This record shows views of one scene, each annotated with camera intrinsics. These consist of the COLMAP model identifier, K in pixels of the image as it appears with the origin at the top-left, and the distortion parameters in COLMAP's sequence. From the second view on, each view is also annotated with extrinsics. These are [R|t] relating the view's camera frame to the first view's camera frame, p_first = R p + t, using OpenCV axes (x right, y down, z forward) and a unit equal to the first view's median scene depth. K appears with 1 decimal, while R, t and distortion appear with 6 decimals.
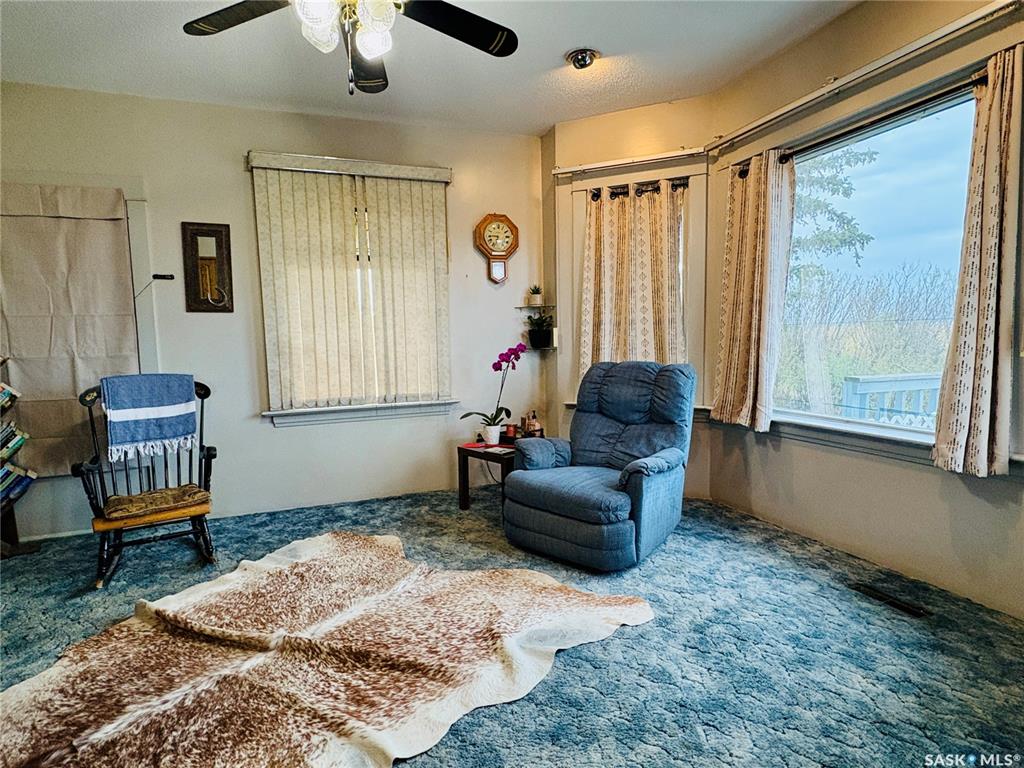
lens RADIAL K [[555.5, 0, 512.7], [0, 555.5, 384.7], [0, 0, 1]] dist [-0.003205, -0.000051]
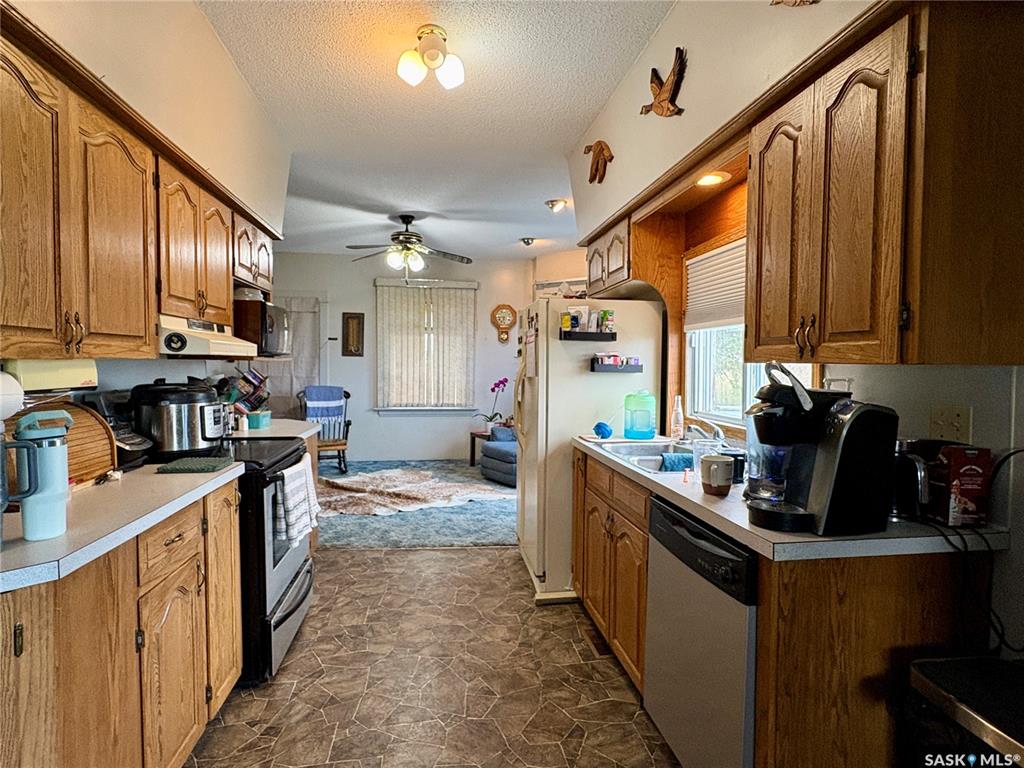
lens RADIAL K [[555.5, 0, 511.8], [0, 555.5, 384.2], [0, 0, 1]] dist [-0.003205, -0.000051]
pose [[0.977504, 0.040190, -0.207052, 0.417485], [-0.051359, 0.997485, -0.048855, 0.036031], [0.204568, 0.058390, 0.977109, -0.800579]]
